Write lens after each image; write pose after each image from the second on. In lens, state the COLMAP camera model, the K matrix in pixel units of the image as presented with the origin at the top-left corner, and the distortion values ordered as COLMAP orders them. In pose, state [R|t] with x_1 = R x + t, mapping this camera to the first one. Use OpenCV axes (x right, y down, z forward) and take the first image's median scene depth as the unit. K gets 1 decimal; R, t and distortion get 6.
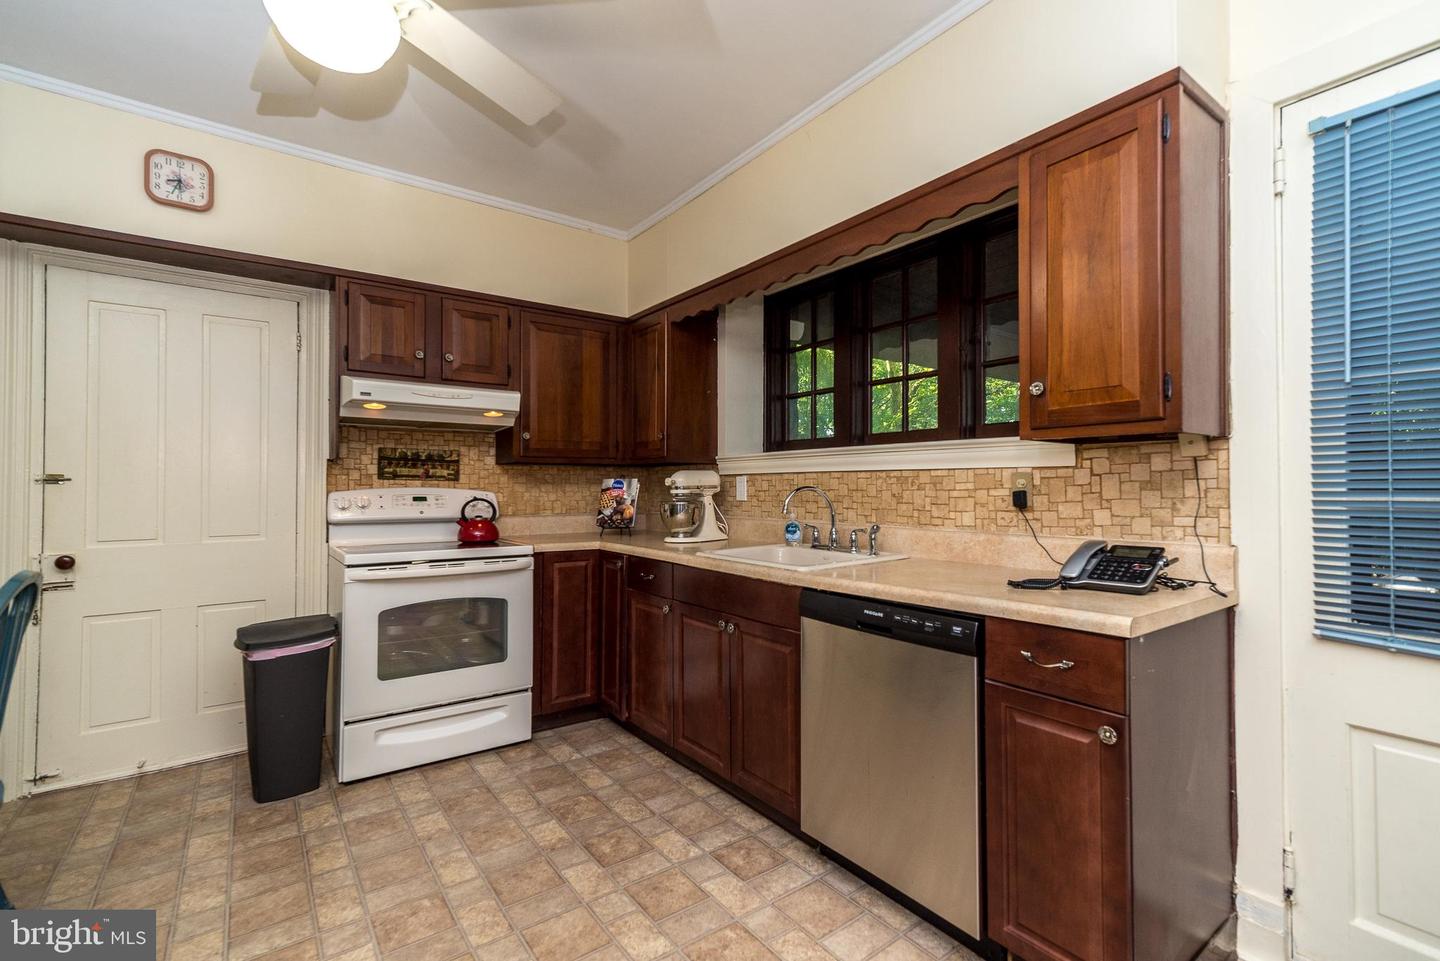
lens RADIAL K [[632.7, 0, 720.0], [0, 632.7, 480.5], [0, 0, 1]] dist [0.001229, 0.000225]
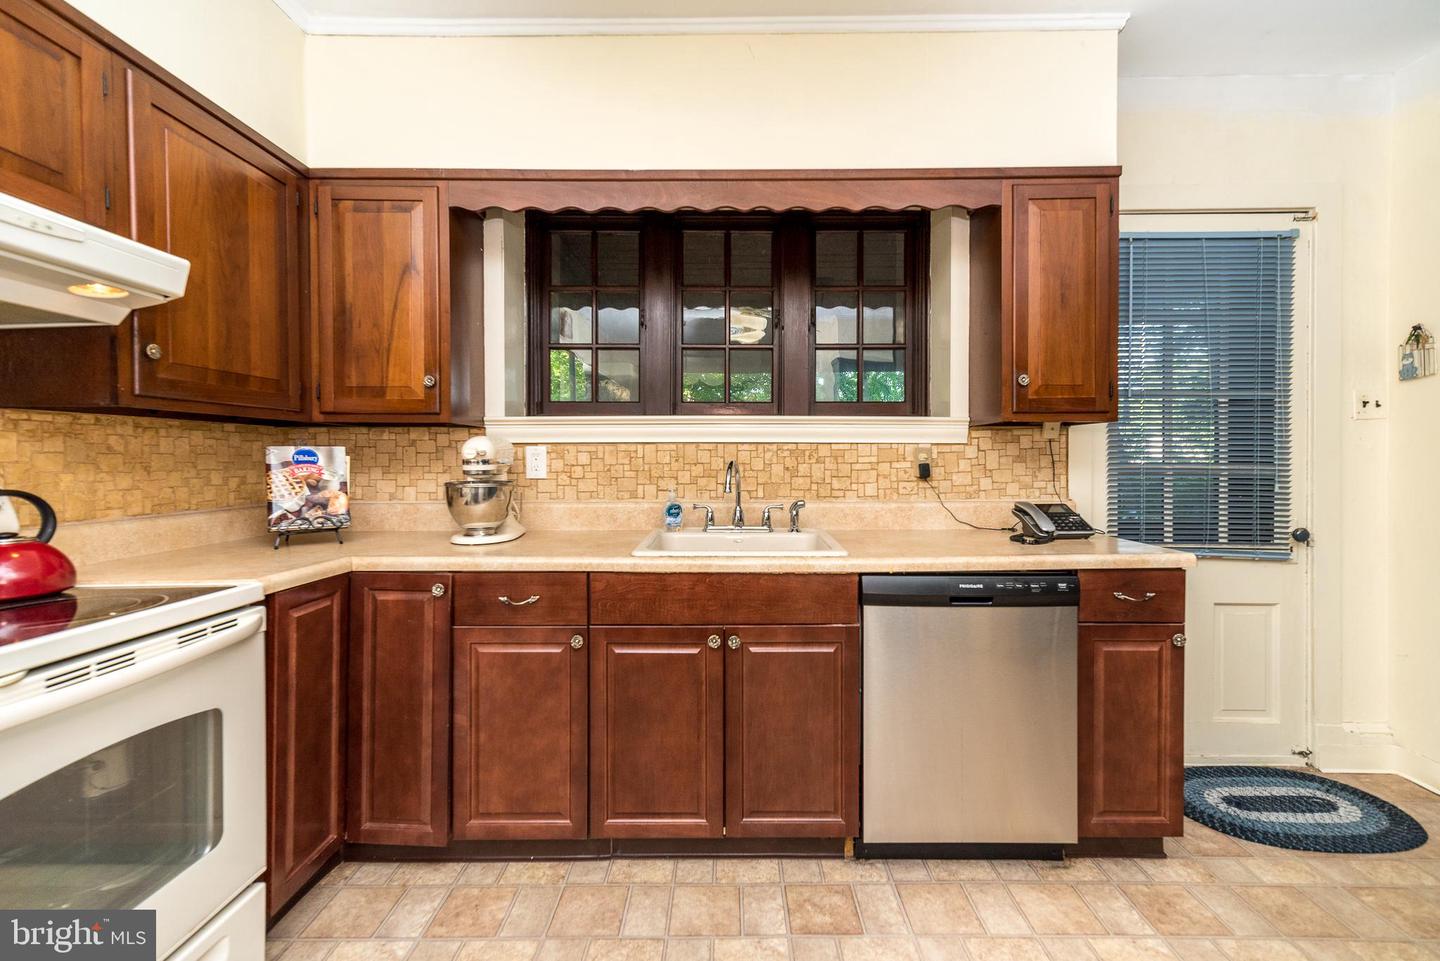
lens RADIAL K [[618.8, 0, 725.4], [0, 618.8, 466.3], [0, 0, 1]] dist [0.003000, 0.000332]
pose [[0.597542, -0.010748, 0.801766, -0.491336], [-0.007905, 0.999783, 0.019295, 0.001827], [-0.801799, -0.017868, 0.597327, 0.457539]]
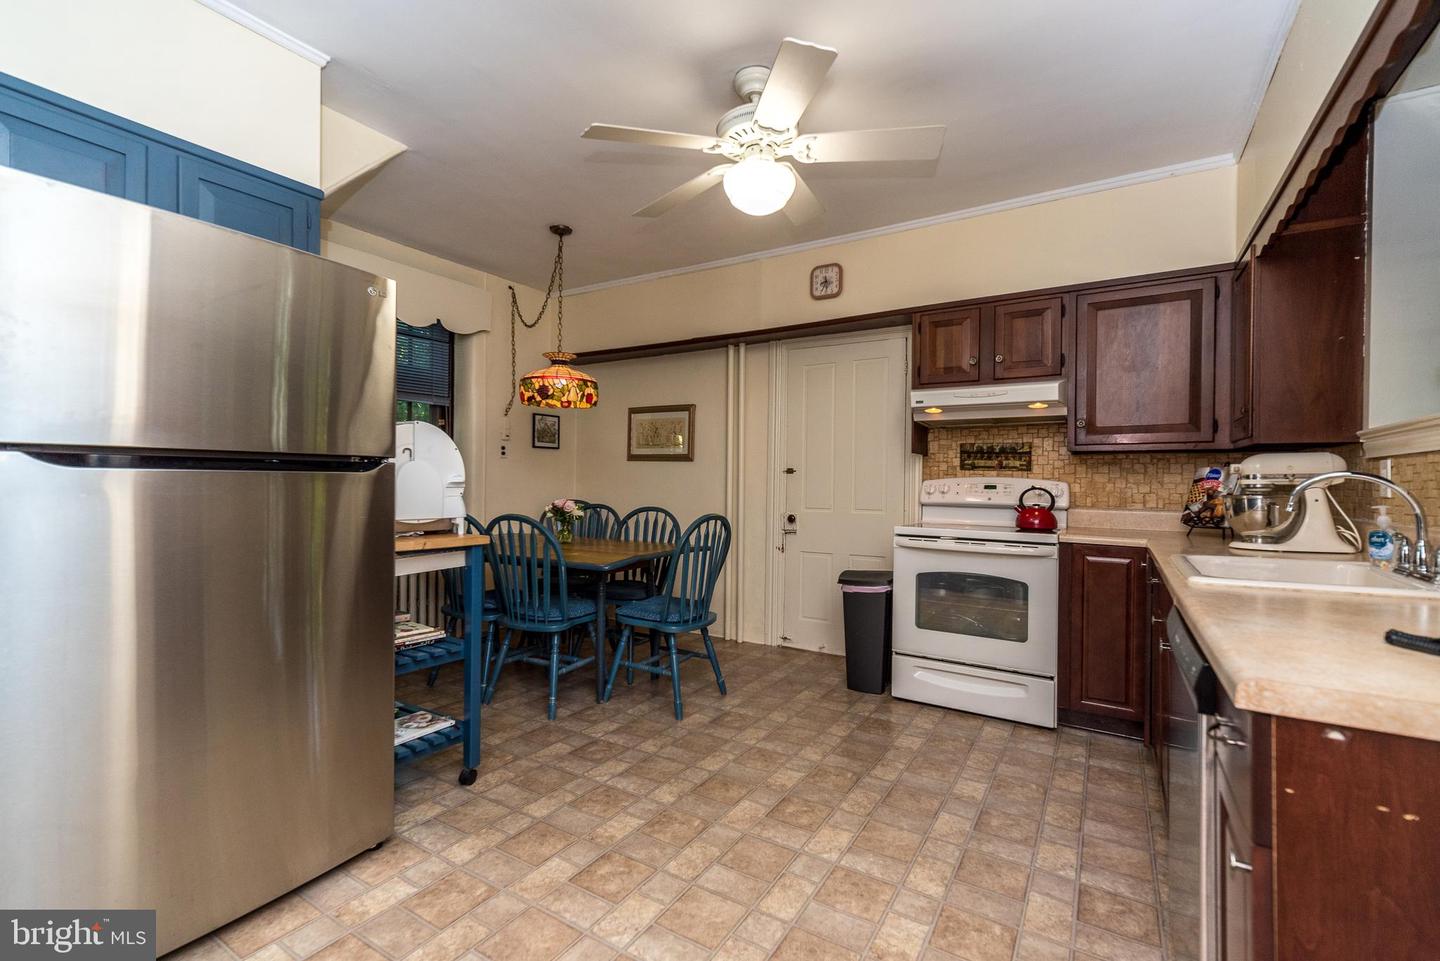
lens RADIAL K [[632.7, 0, 720.0], [0, 632.7, 480.5], [0, 0, 1]] dist [0.001229, 0.000225]
pose [[0.370748, 0.003827, -0.928726, 0.453954], [-0.002029, 0.999992, 0.003310, 0.016677], [0.928731, 0.000657, 0.370753, 0.149502]]
